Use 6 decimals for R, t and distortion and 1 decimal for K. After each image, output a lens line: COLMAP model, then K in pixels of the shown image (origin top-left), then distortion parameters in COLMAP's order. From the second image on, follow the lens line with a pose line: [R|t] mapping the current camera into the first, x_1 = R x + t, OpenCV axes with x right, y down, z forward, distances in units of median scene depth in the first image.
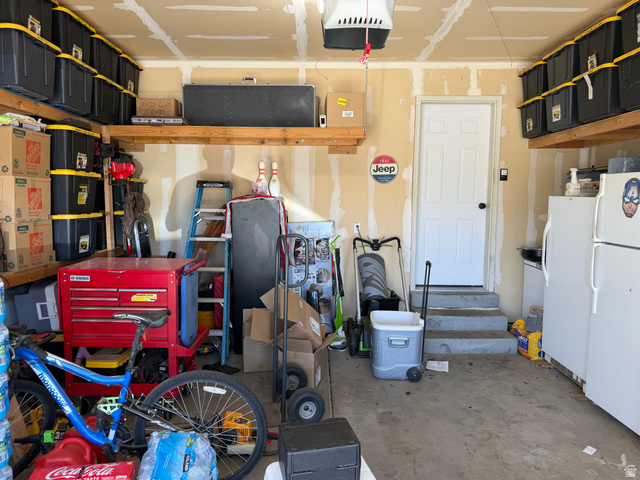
lens RADIAL K [[453.7, 0, 320.0], [0, 453.7, 240.0], [0, 0, 1]] dist [0.101278, -0.116829]
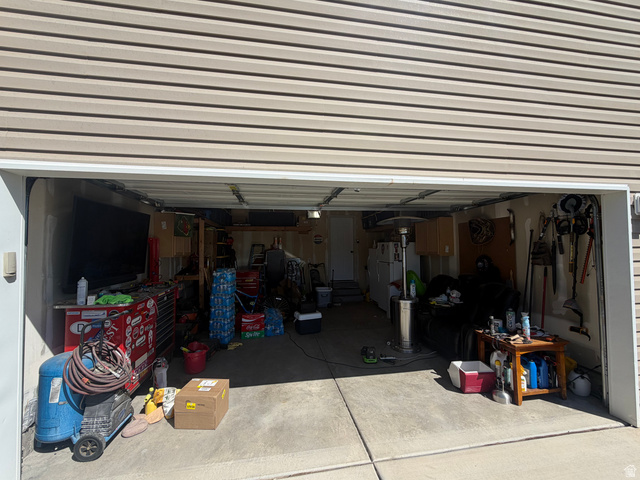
lens RADIAL K [[257.9, 0, 320.0], [0, 257.9, 240.0], [0, 0, 1]] dist [-0.000018, -0.000002]
pose [[0.987529, -0.006963, 0.157284, -0.108839], [0.026909, 0.991786, -0.125044, 0.054131], [-0.155121, 0.127716, 0.979605, -0.627128]]
